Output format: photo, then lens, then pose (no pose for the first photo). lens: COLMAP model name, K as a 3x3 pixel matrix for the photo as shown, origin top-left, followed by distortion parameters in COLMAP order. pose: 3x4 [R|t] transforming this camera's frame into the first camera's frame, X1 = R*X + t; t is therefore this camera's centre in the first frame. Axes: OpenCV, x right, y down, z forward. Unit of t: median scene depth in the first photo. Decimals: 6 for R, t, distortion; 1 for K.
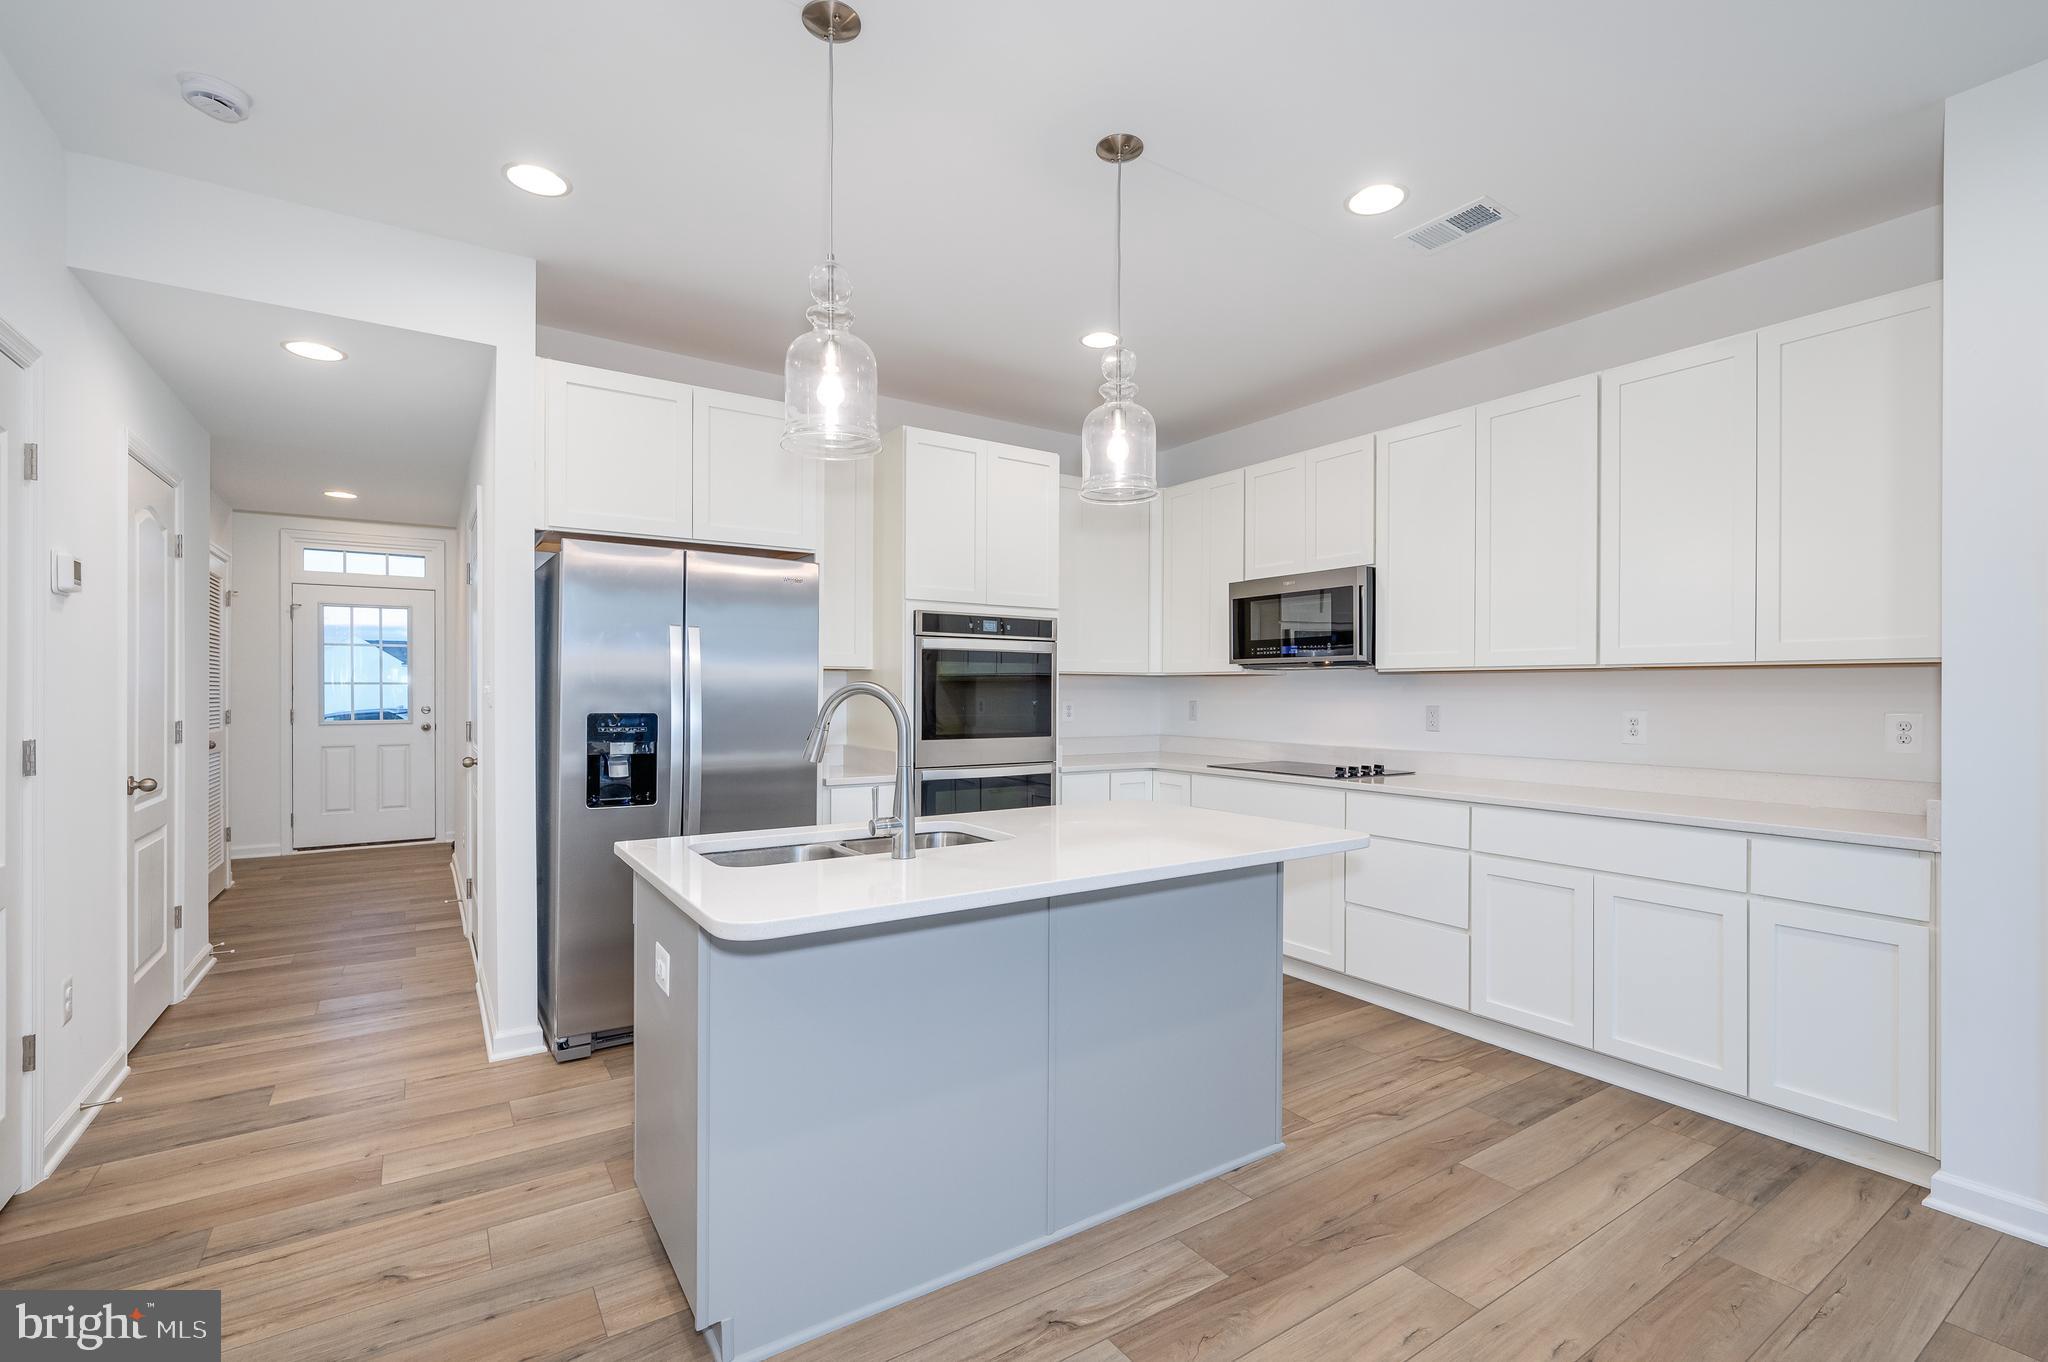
lens RADIAL K [[907.8, 0, 1018.5], [0, 907.8, 684.4], [0, 0, 1]] dist [0.000185, -0.000215]
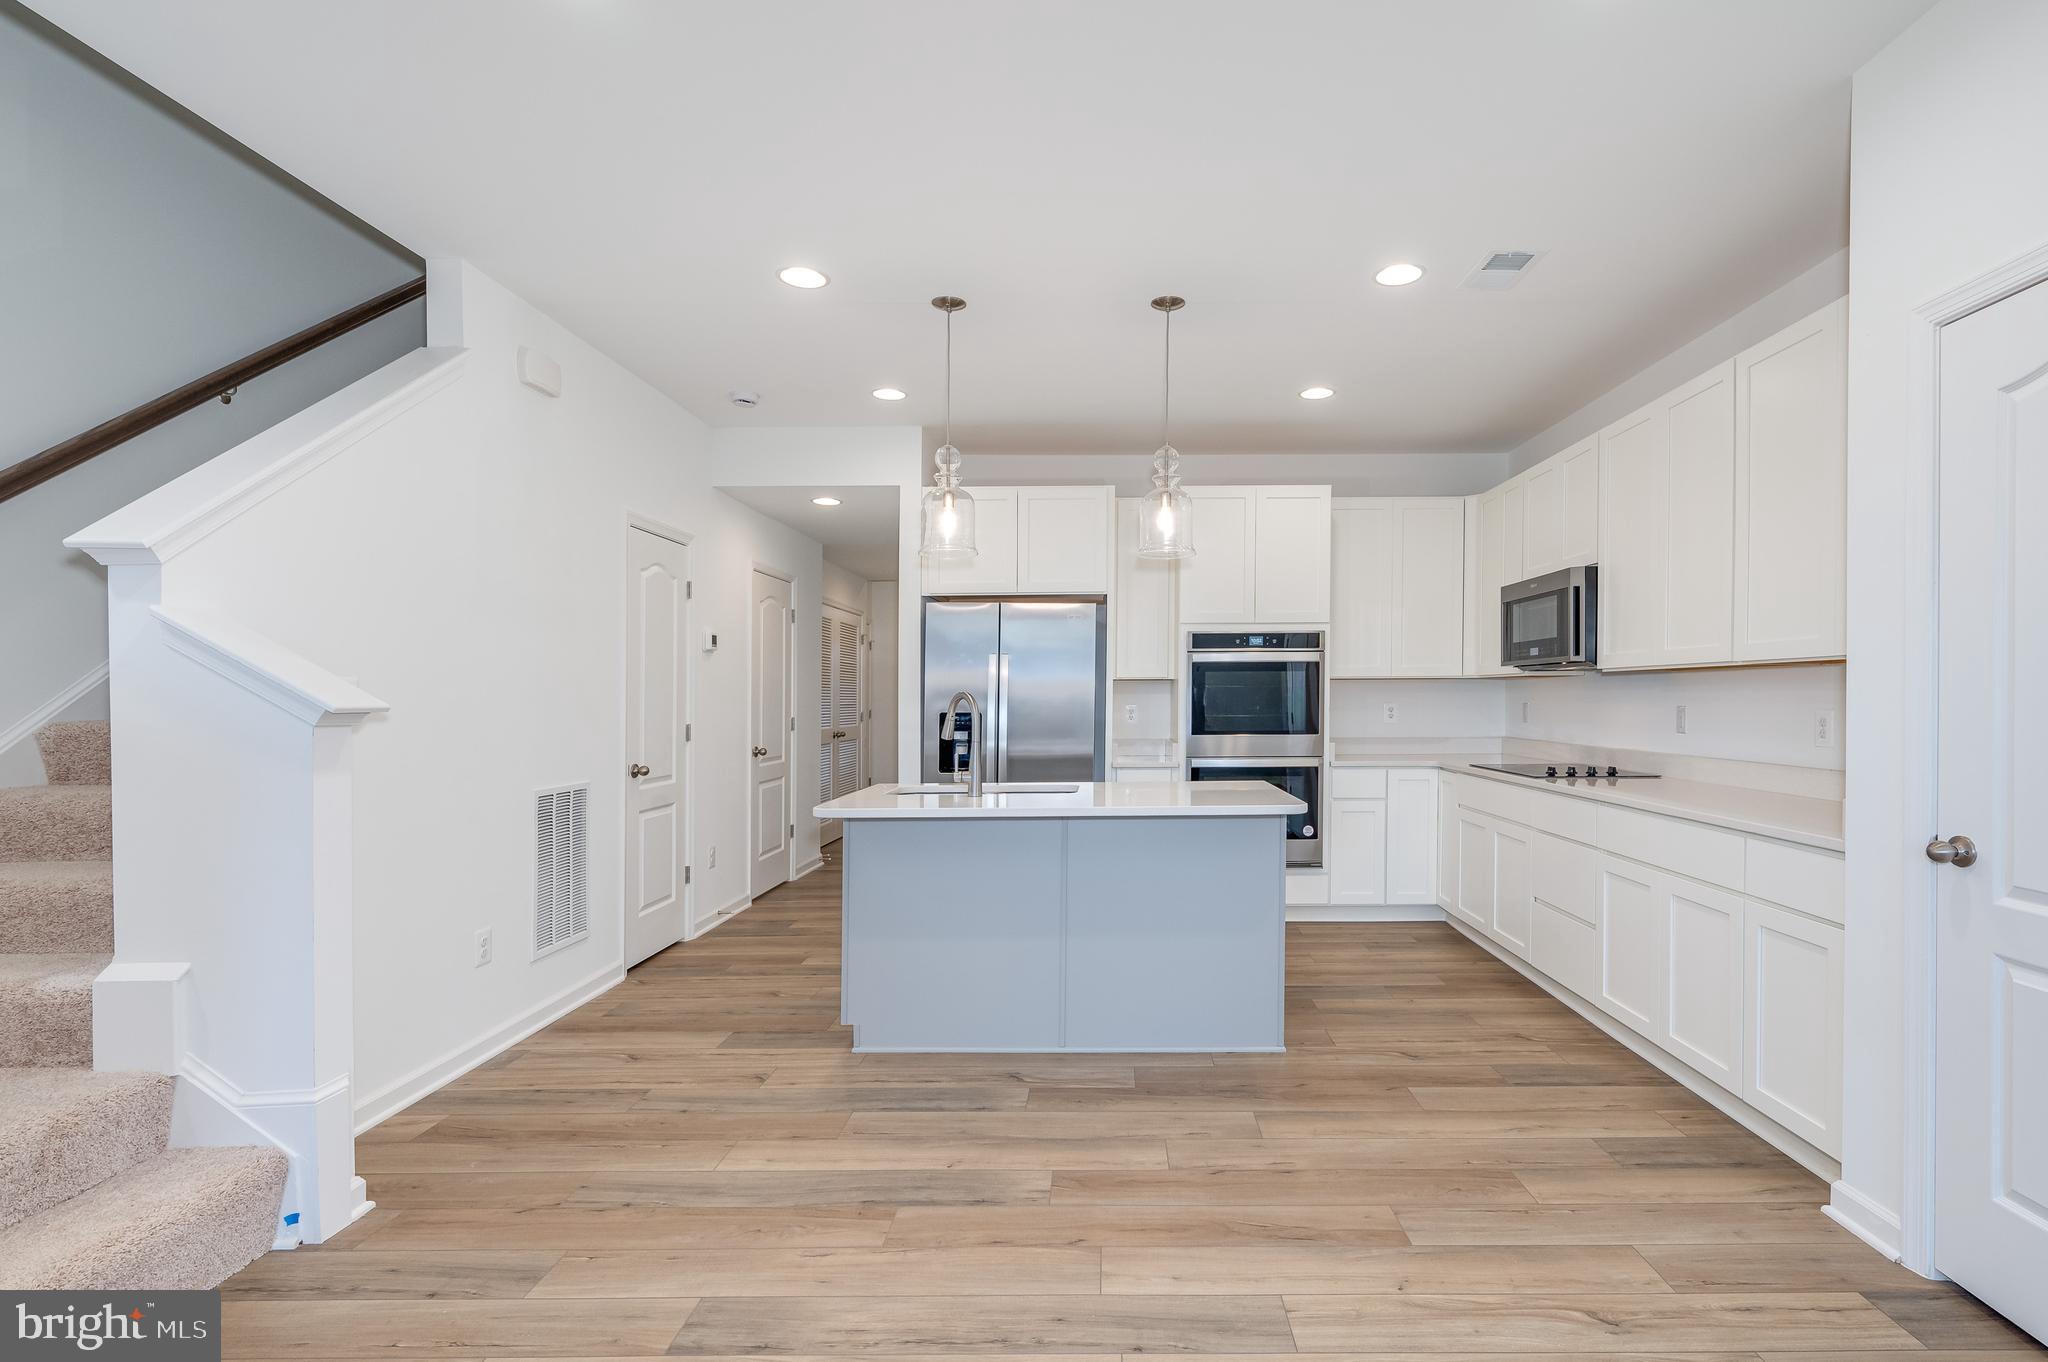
lens RADIAL K [[960.5, 0, 1111.2], [0, 960.5, 683.1], [0, 0, 1]] dist [0.003377, -0.001733]
pose [[0.831085, -0.016686, -0.555895, 0.669249], [0.013362, 0.999860, -0.010036, 0.002183], [0.555985, 0.000912, 0.831192, -0.206082]]
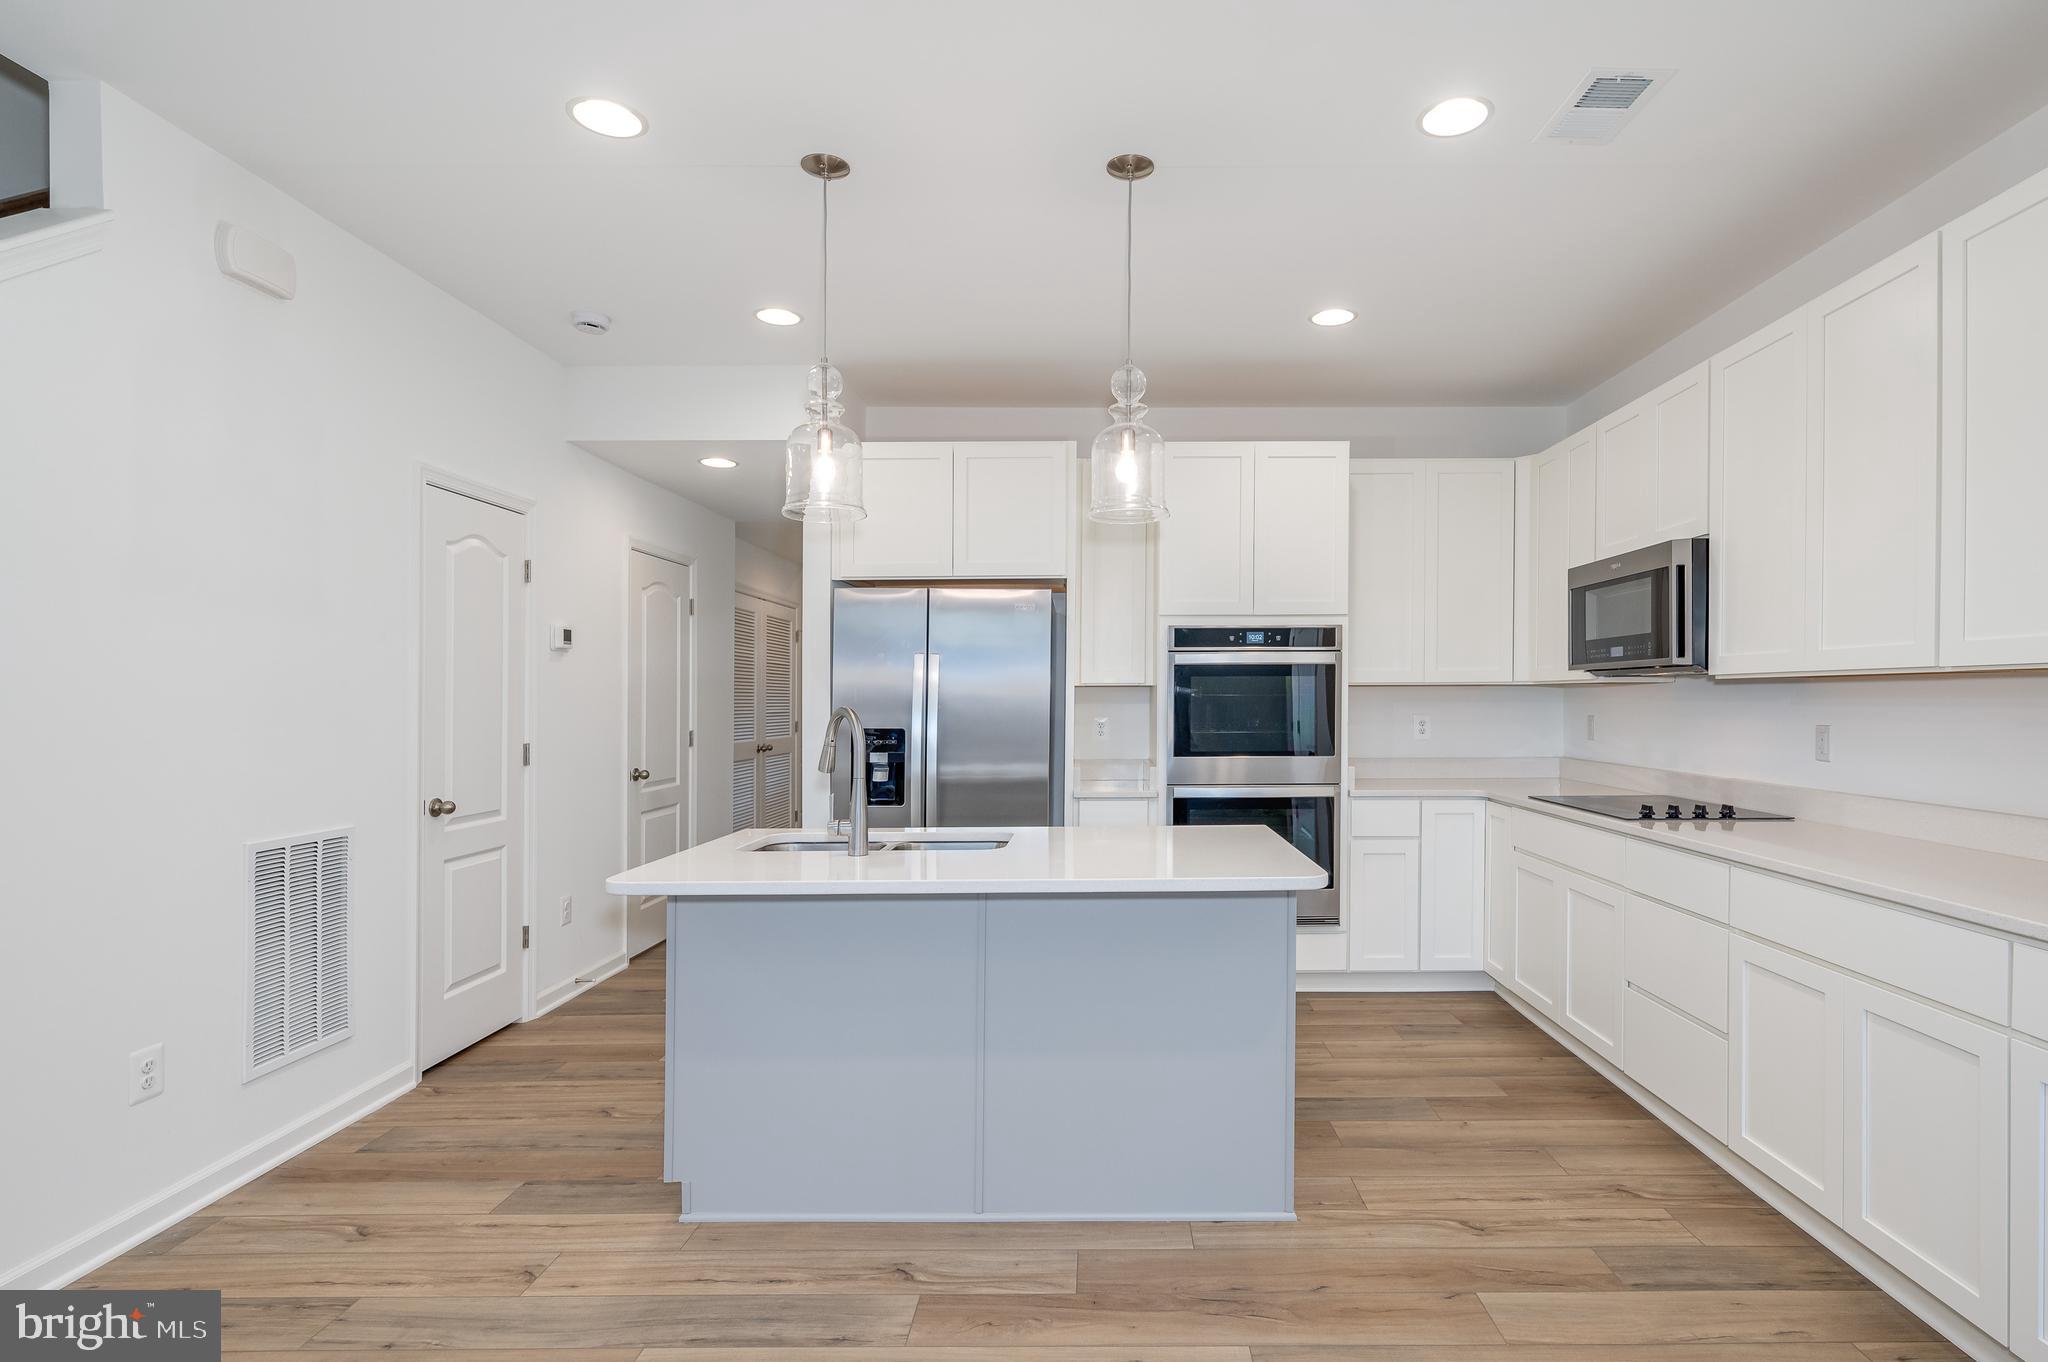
lens RADIAL K [[1015.1, 0, 1107.5], [0, 1015.1, 680.4], [0, 0, 1]] dist [-0.001057, 0.001460]
pose [[0.833147, -0.017989, -0.552759, 0.553320], [0.012824, 0.999831, -0.013210, -0.009749], [0.552903, 0.003918, 0.833237, 0.045404]]
